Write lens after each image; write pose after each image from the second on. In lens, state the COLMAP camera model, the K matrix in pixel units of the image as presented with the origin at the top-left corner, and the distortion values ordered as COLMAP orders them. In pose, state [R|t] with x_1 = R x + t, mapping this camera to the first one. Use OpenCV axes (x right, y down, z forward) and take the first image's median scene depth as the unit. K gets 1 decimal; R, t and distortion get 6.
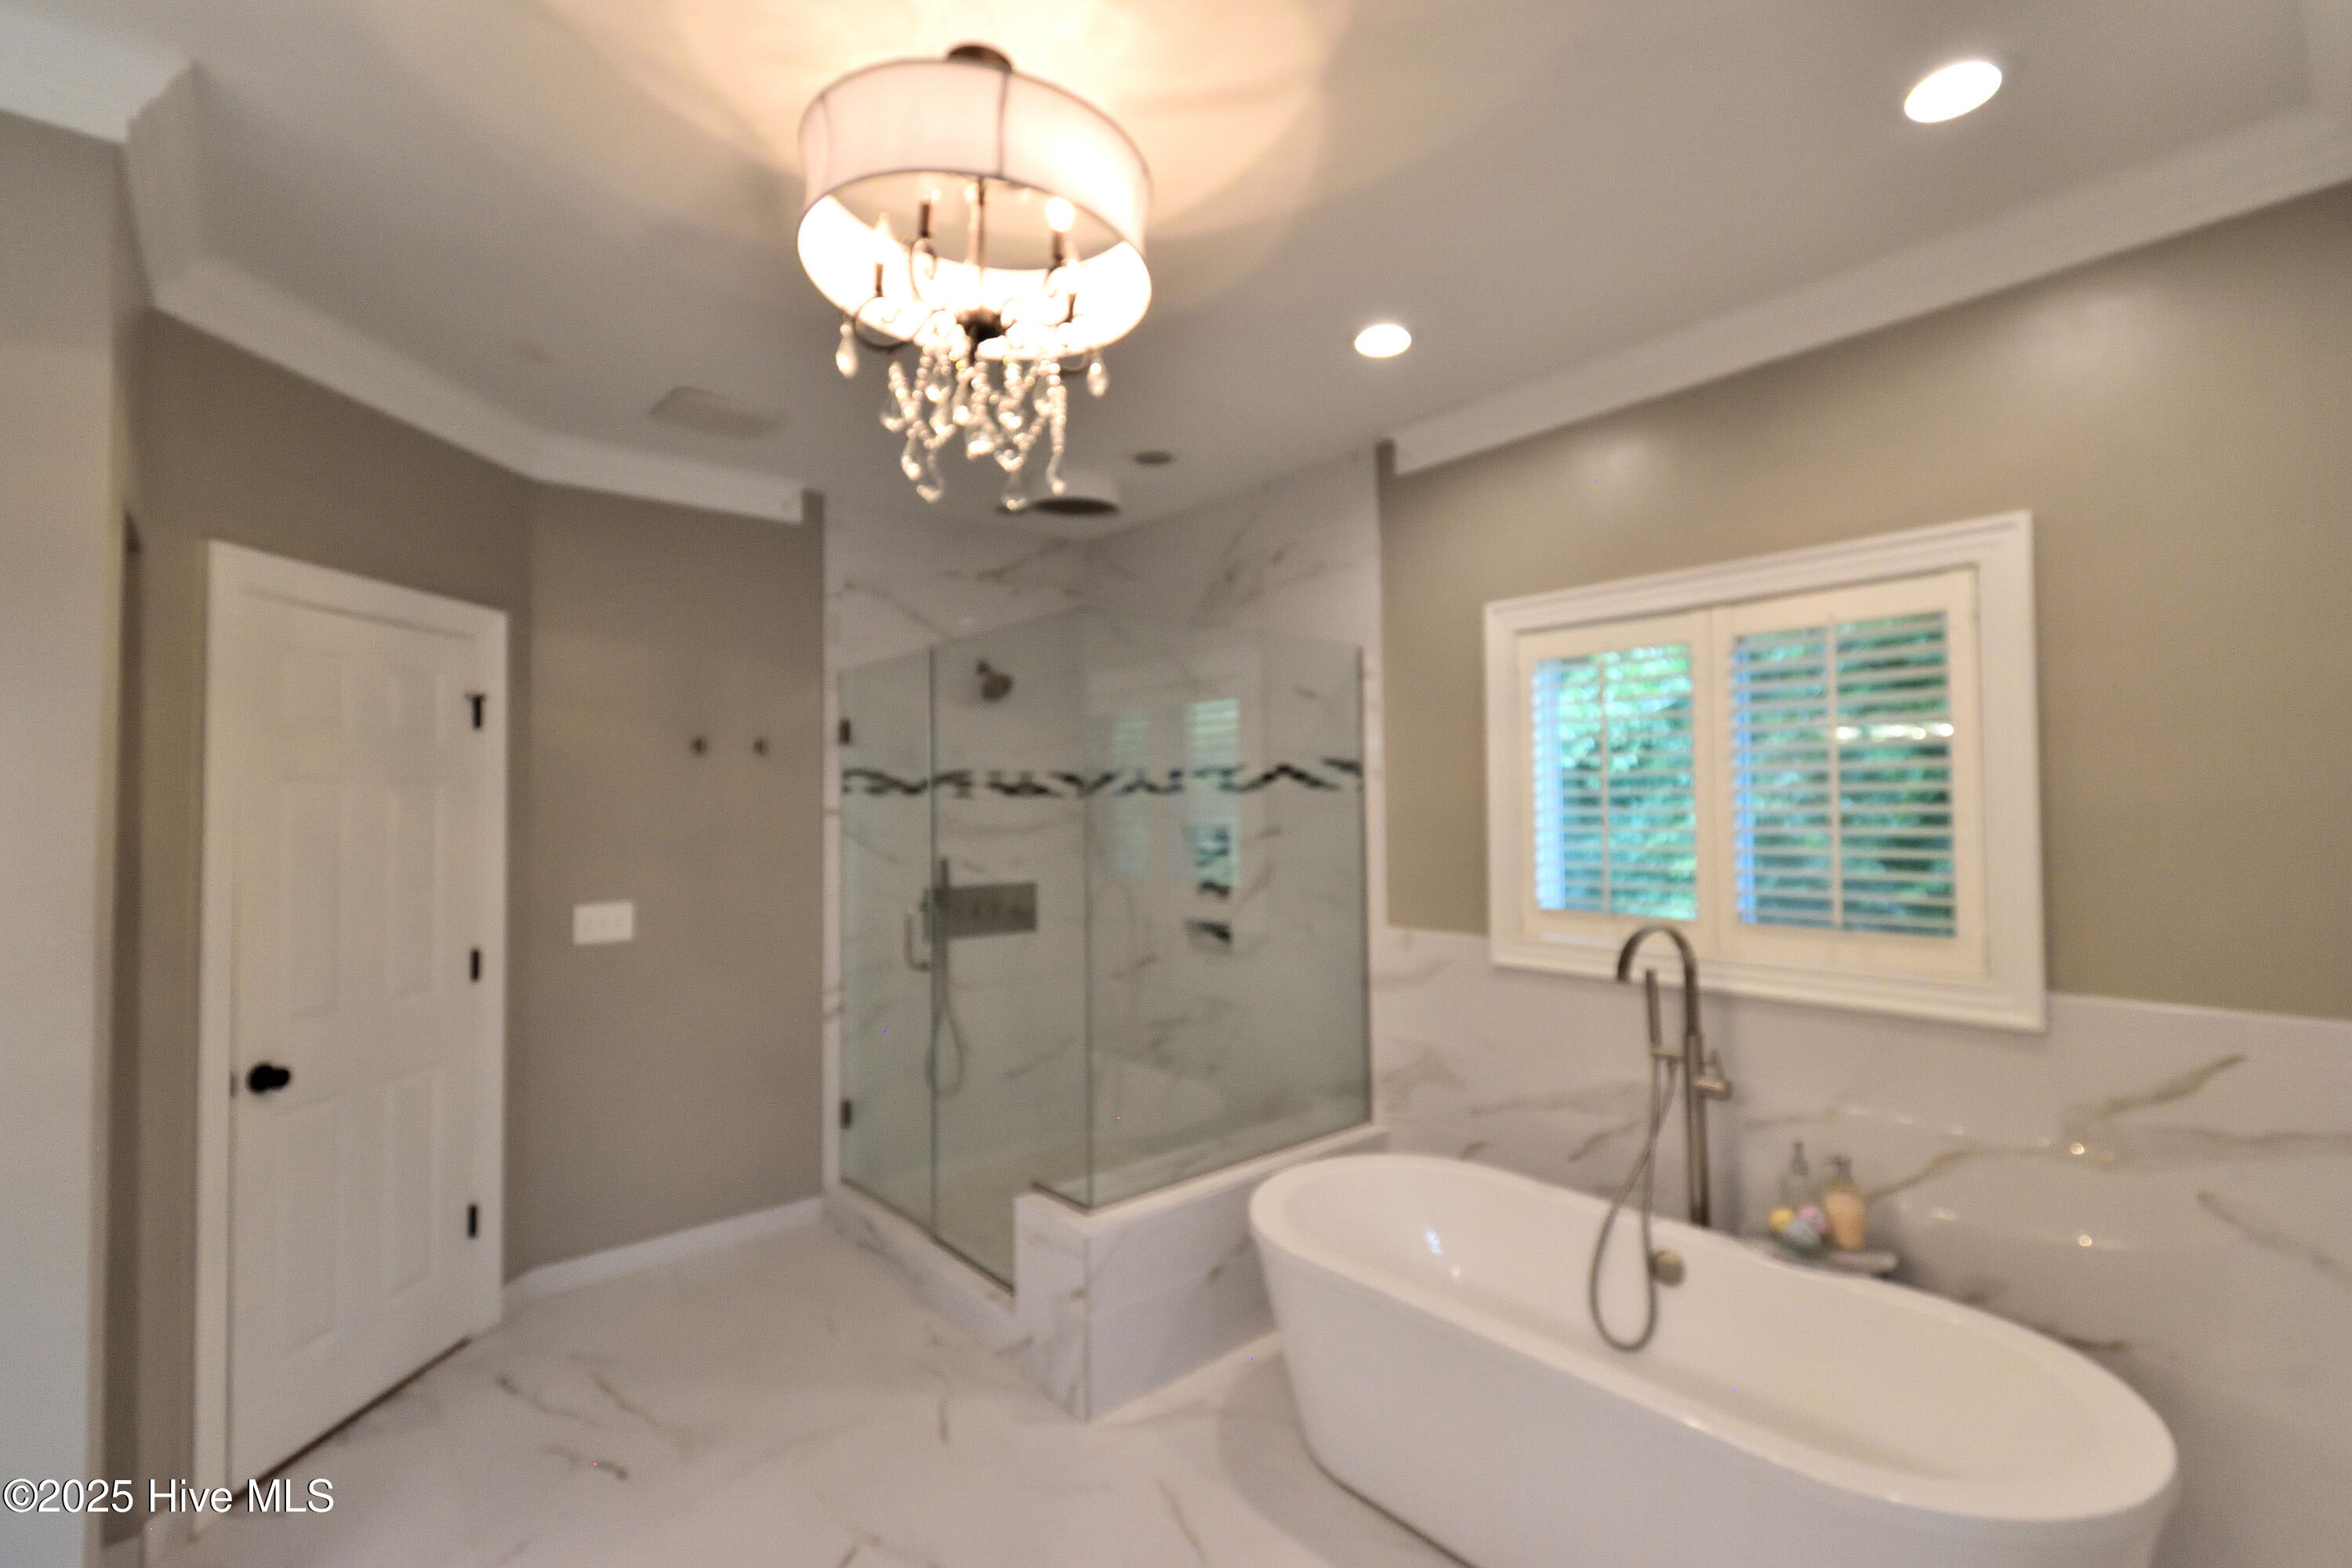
lens RADIAL K [[1022.2, 0, 1176.0], [0, 1022.2, 784.0], [0, 0, 1]] dist [0.021620, -0.011459]
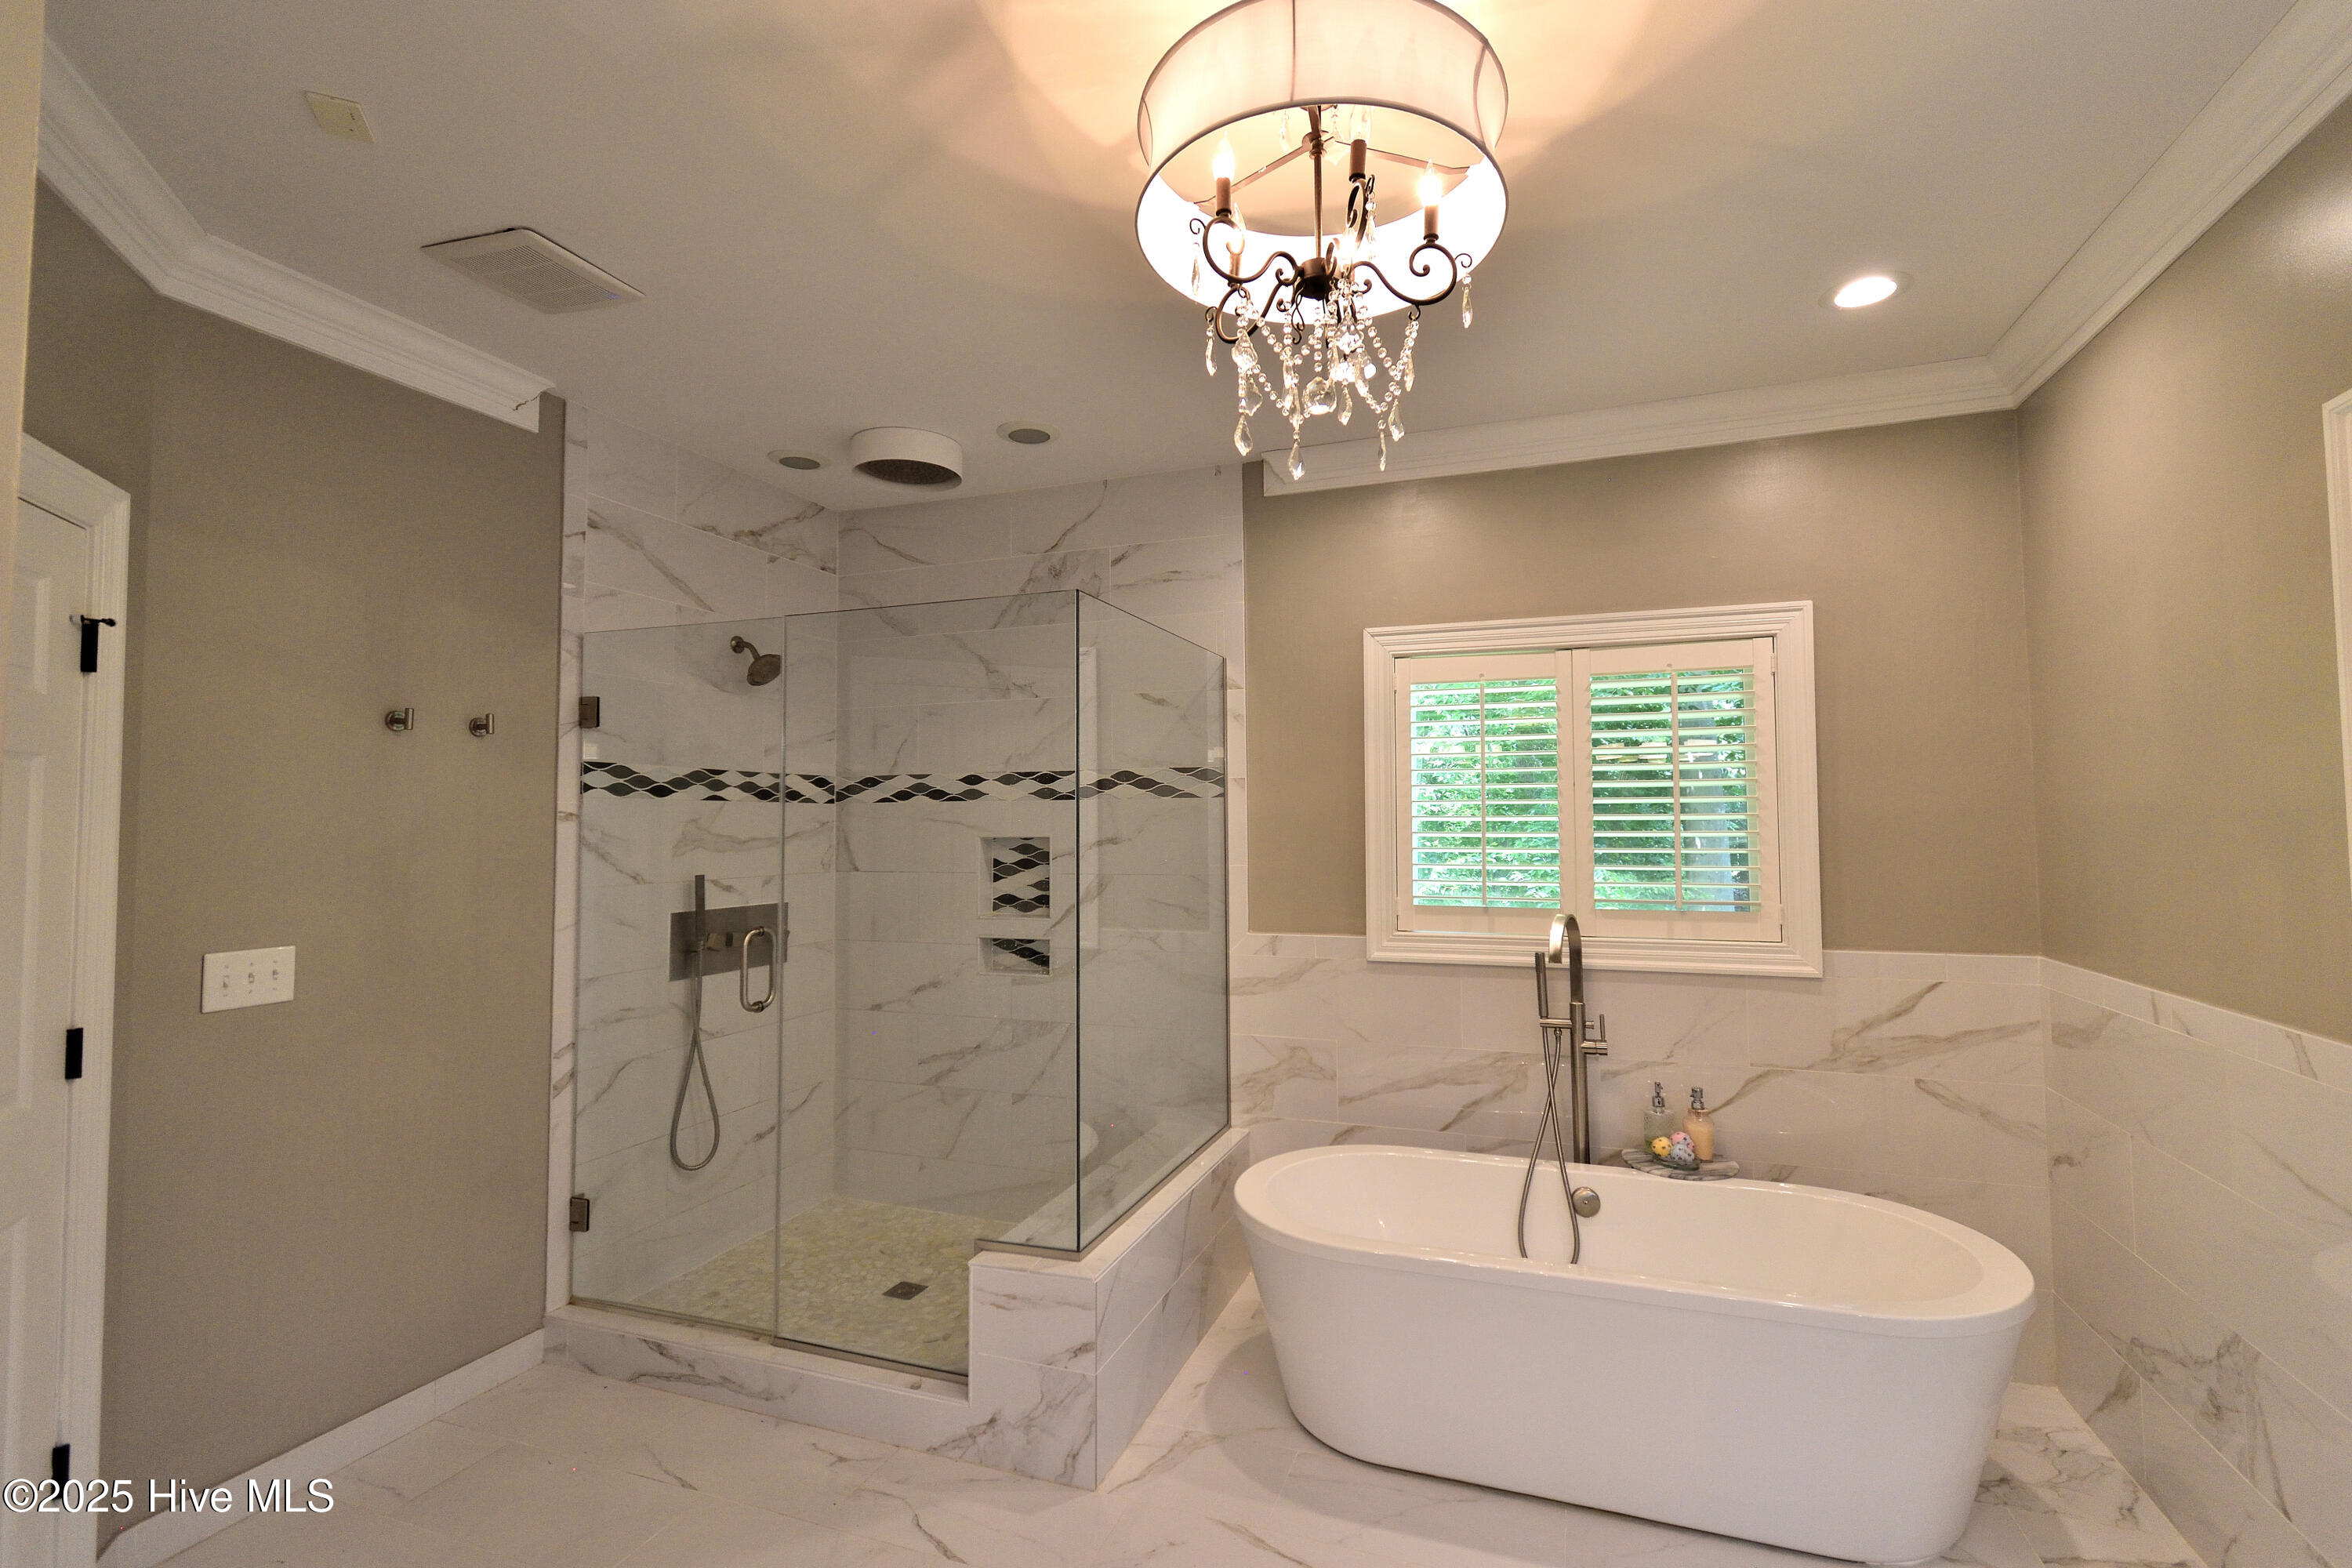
lens RADIAL K [[1051.6, 0, 1176.0], [0, 1051.6, 784.0], [0, 0, 1]] dist [0.000610, -0.000461]
pose [[0.875685, 0.024067, 0.482283, -0.363207], [-0.014785, 0.999625, -0.023038, 0.016579], [-0.482657, 0.013044, 0.875712, 0.112359]]
